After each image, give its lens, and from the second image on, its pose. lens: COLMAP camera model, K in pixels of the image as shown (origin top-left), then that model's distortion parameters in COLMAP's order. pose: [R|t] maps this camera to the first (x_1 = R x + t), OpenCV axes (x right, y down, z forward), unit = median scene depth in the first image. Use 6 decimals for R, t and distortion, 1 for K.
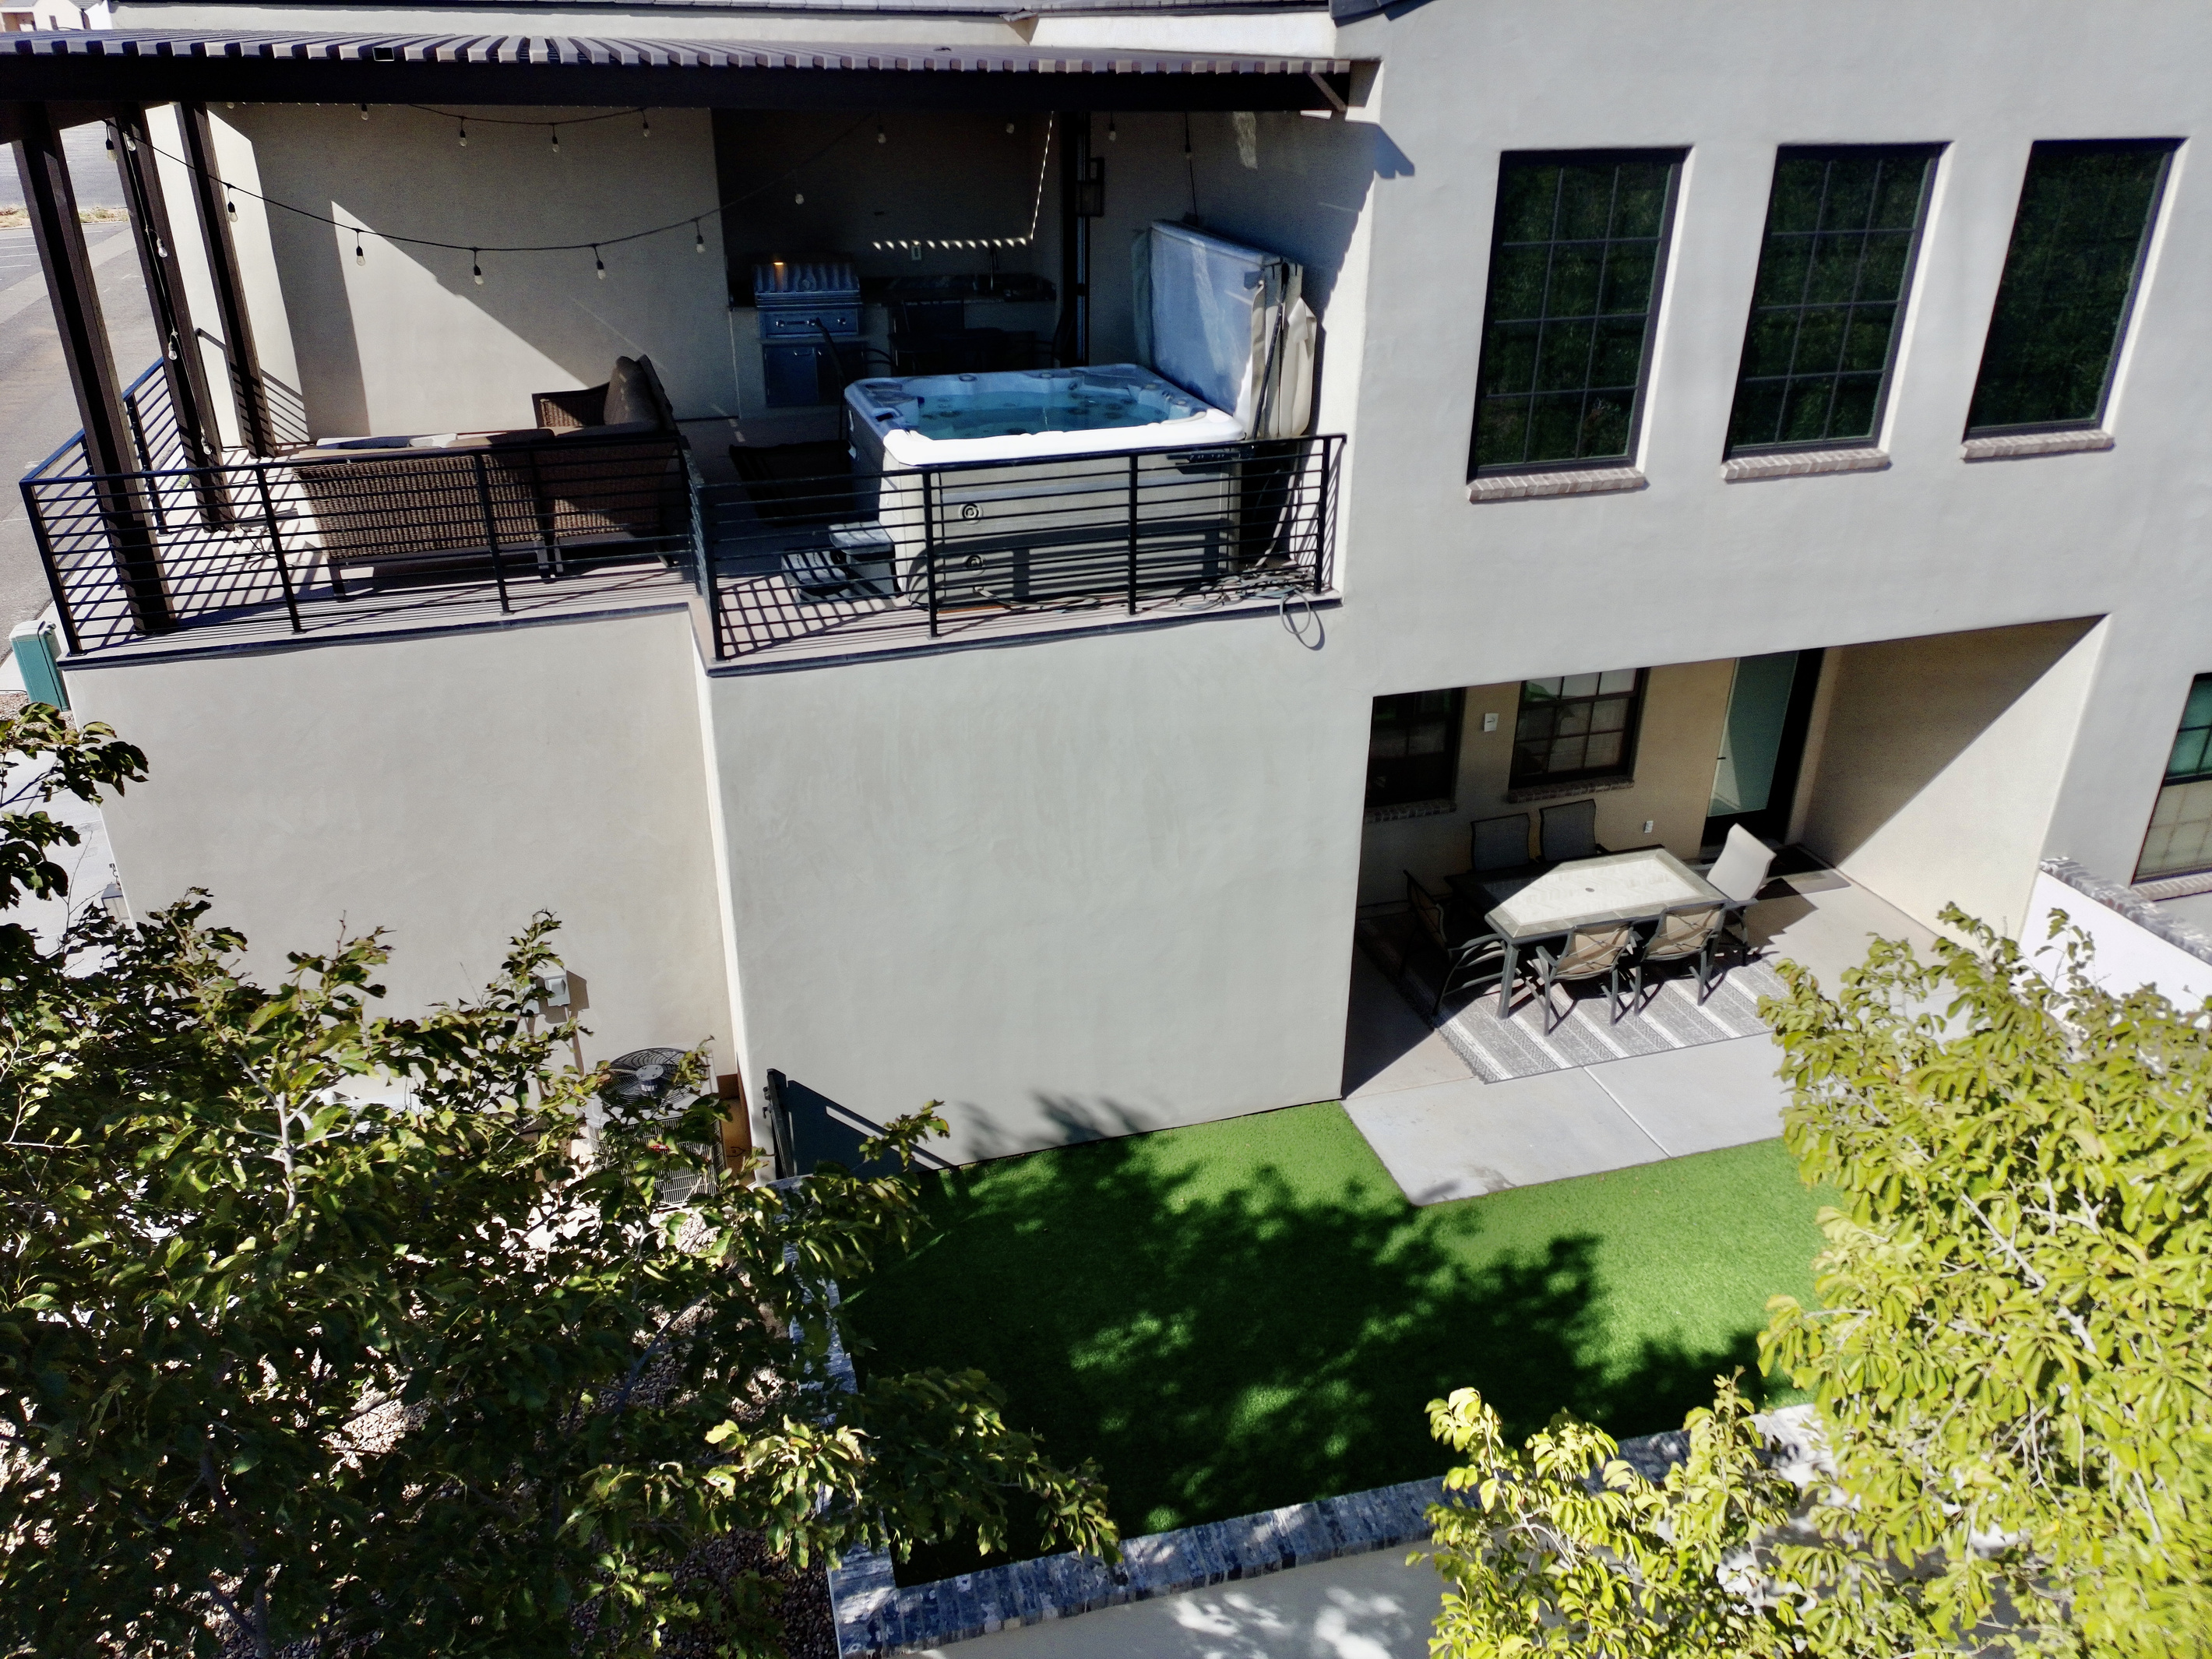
lens RADIAL K [[1568.9, 0, 1082.5], [0, 1568.9, 890.1], [0, 0, 1]] dist [0.012421, -0.012412]
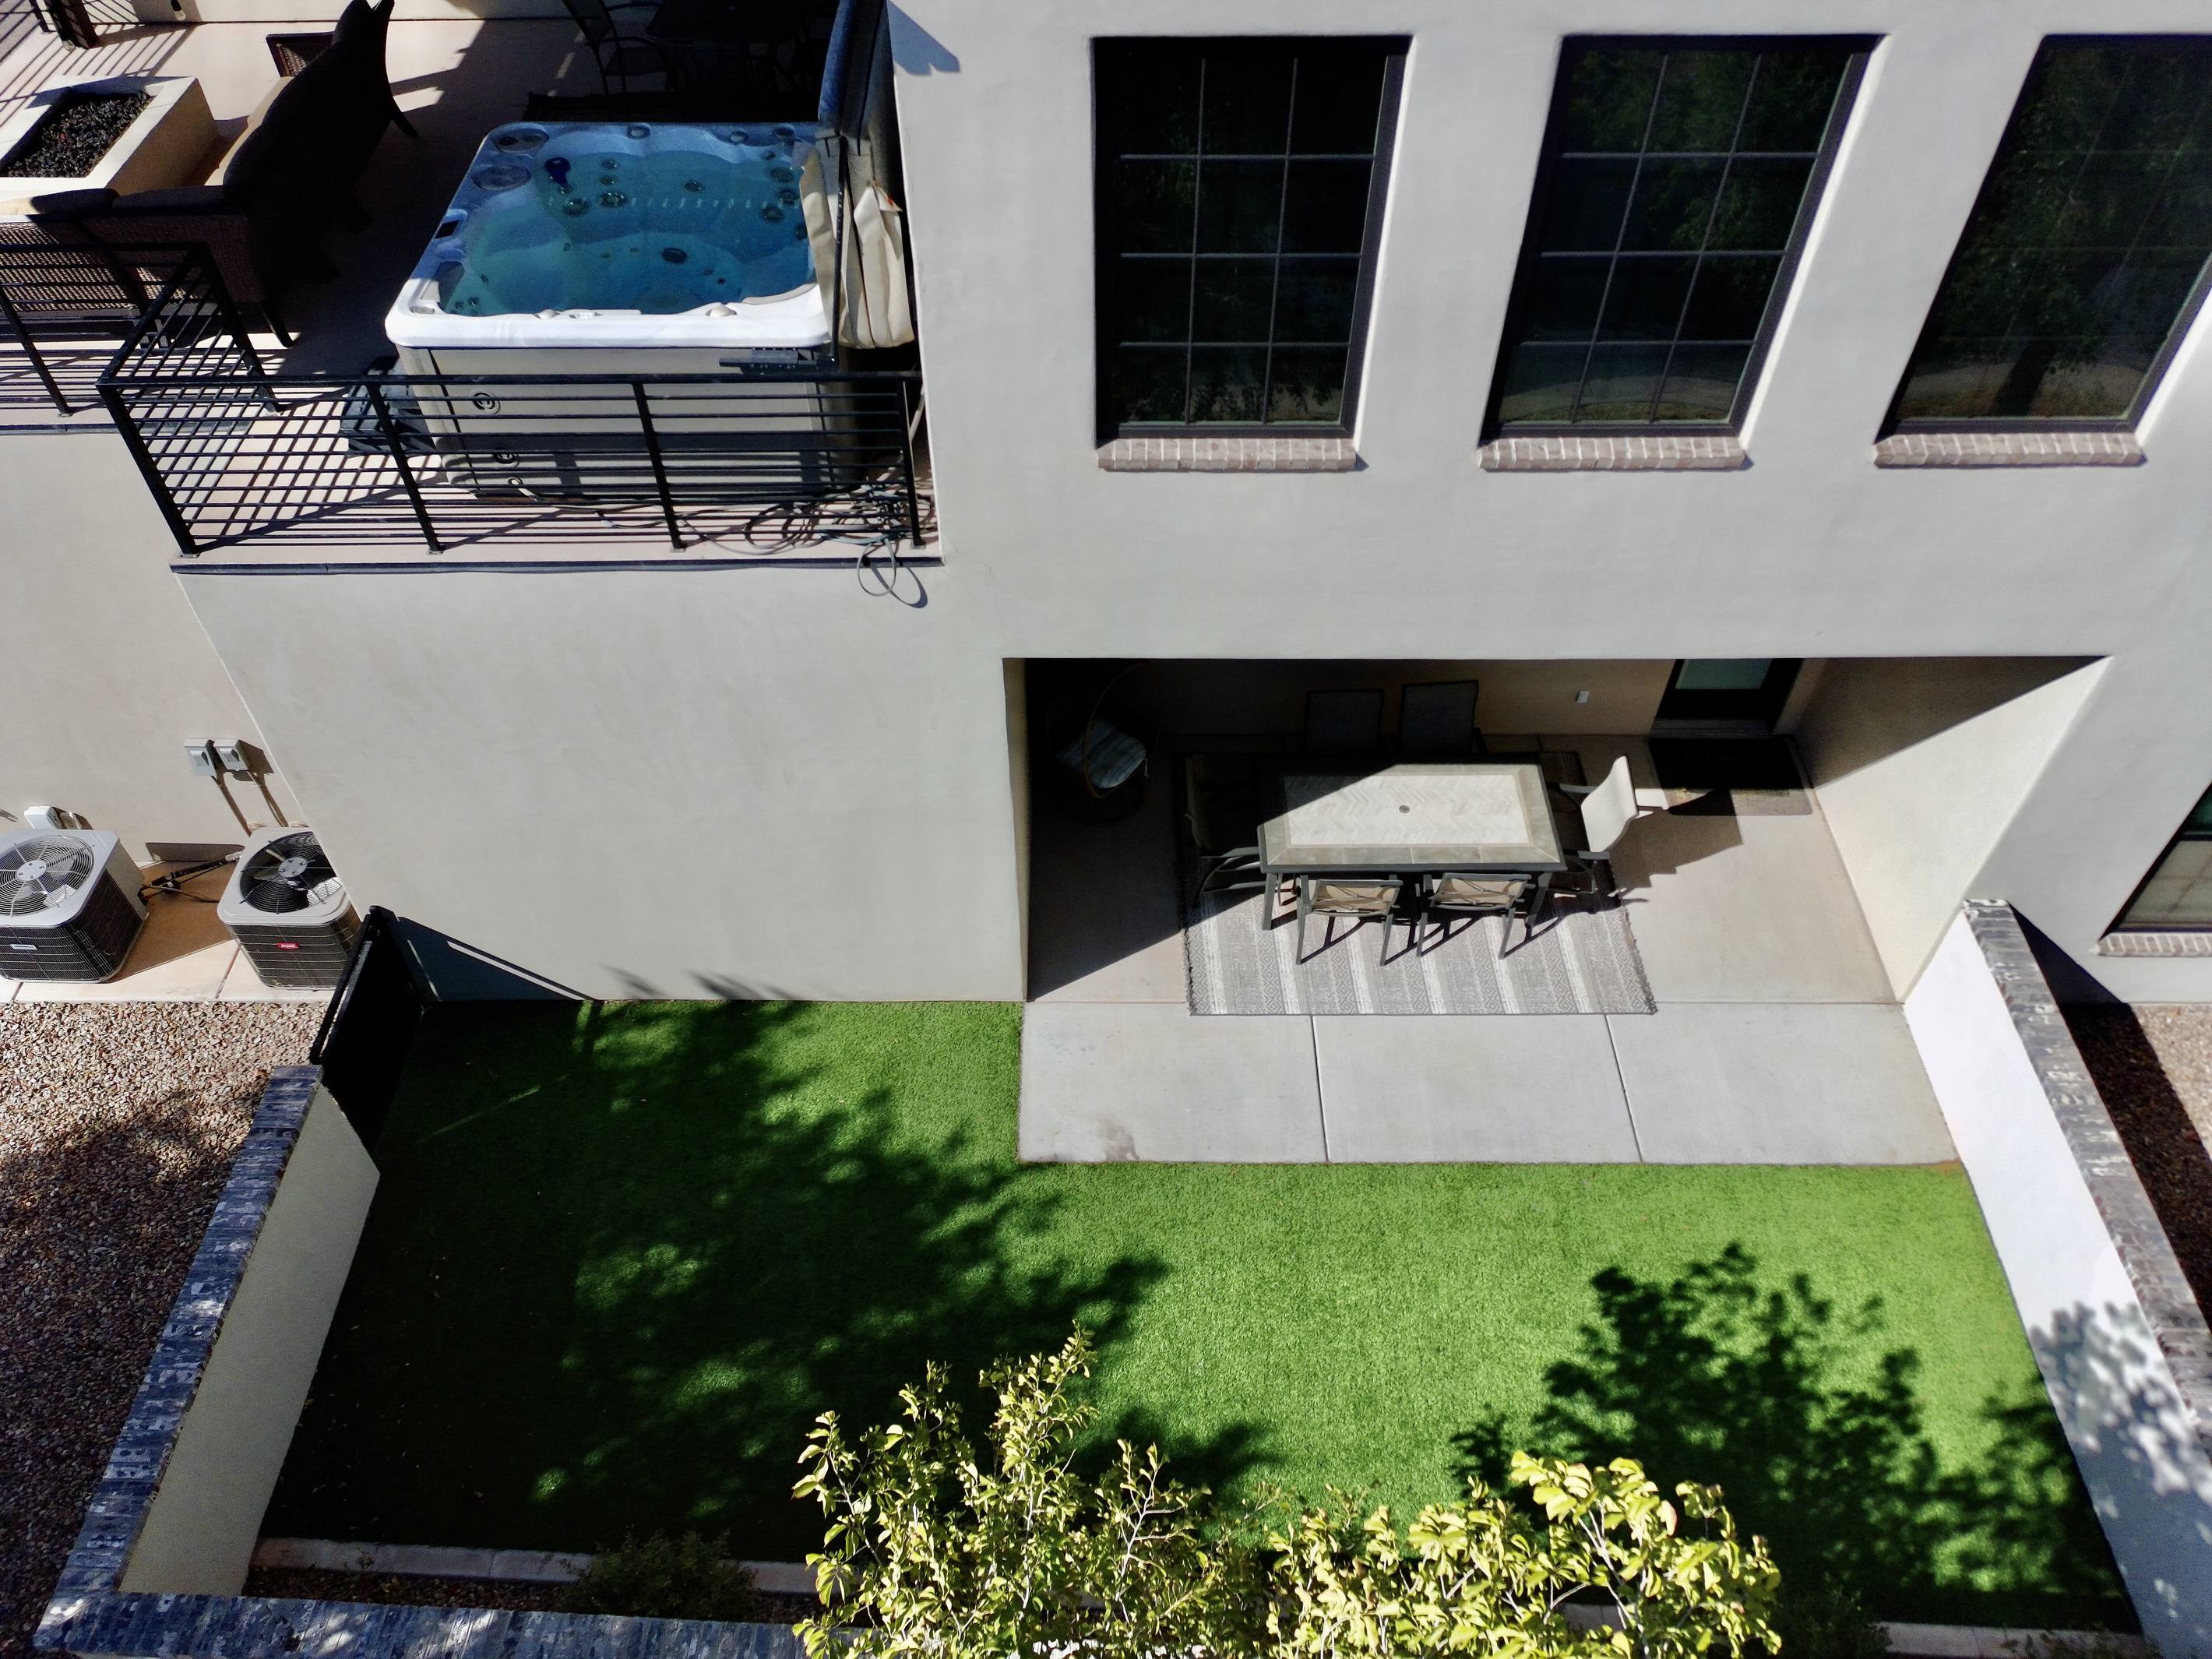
lens RADIAL K [[1568.9, 0, 1107.2], [0, 1568.9, 832.5], [0, 0, 1]] dist [0.012421, -0.012412]
pose [[0.963410, 0.207927, -0.169139, 0.393979], [-0.137280, 0.924769, 0.354902, -0.337170], [0.230209, -0.318697, 0.919476, 0.219266]]
